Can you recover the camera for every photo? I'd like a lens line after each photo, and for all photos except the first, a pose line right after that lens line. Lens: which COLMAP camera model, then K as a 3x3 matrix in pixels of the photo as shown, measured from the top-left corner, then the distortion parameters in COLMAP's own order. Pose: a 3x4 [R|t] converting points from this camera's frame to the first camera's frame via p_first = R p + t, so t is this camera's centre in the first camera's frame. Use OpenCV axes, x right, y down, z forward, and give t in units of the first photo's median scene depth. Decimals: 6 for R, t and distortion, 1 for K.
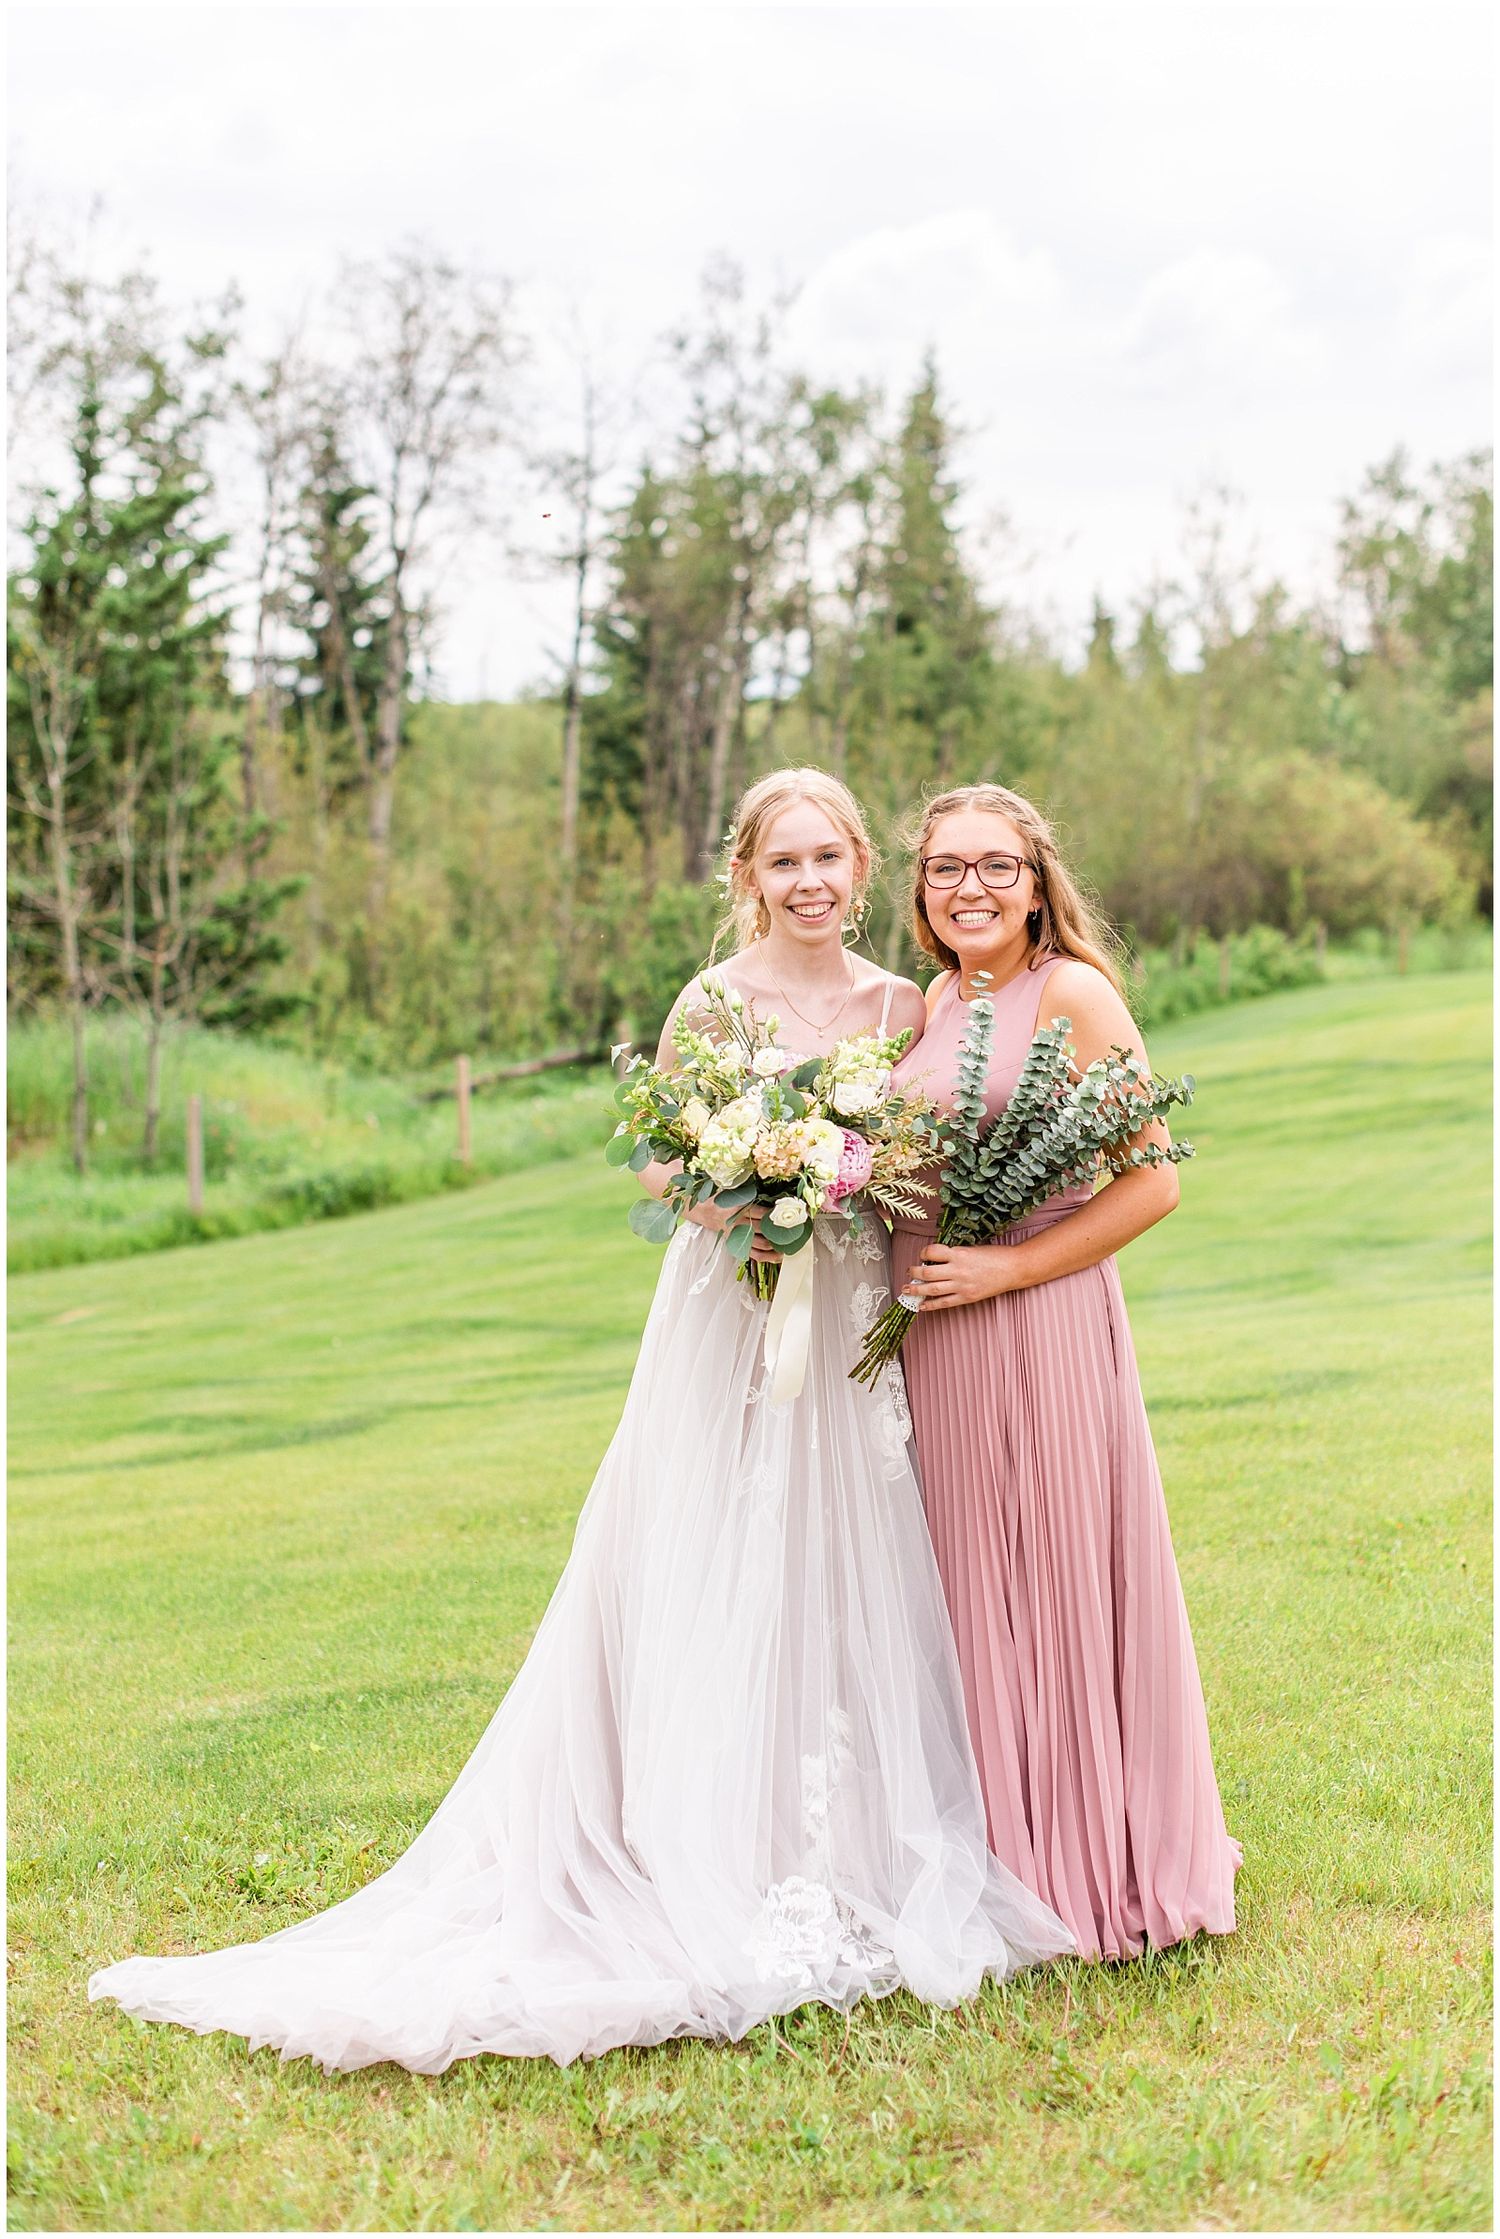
lens RADIAL K [[3180.2, 0, 757.2], [0, 3180.2, 1131.9], [0, 0, 1]] dist [-0.132599, 0.058236]
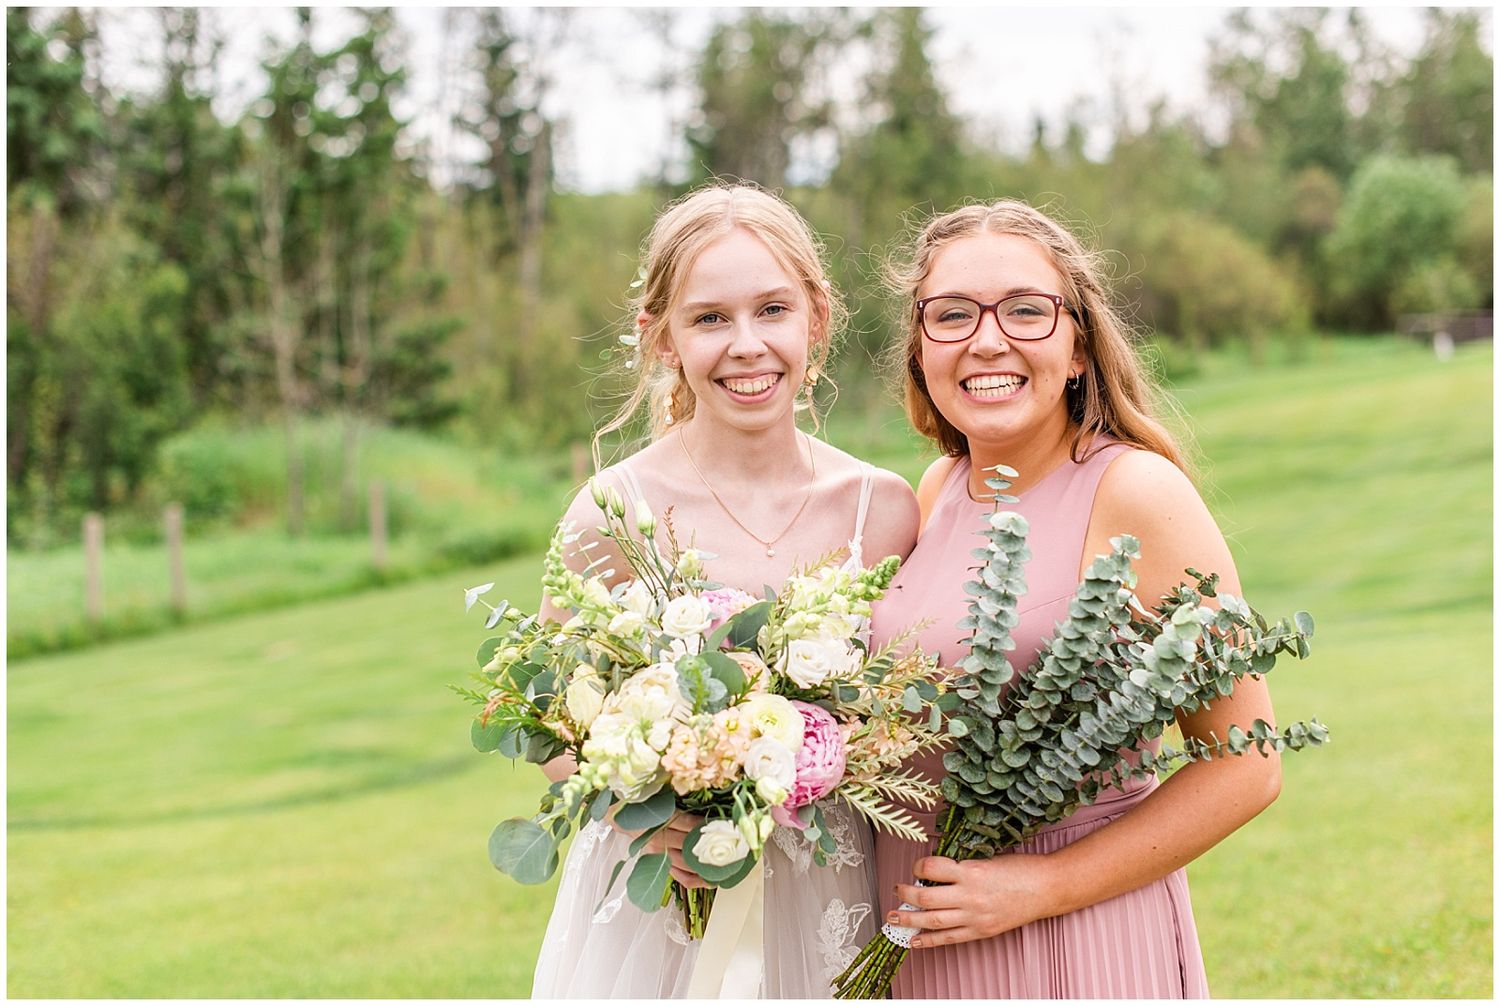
lens RADIAL K [[2158.6, 0, 757.3], [0, 2158.6, 508.8], [0, 0, 1]] dist [-0.141921, 0.118124]
pose [[0.999601, -0.015982, -0.023302, 0.007404], [0.016291, 0.999781, 0.013120, -0.012775], [0.023087, -0.013495, 0.999642, 0.138224]]
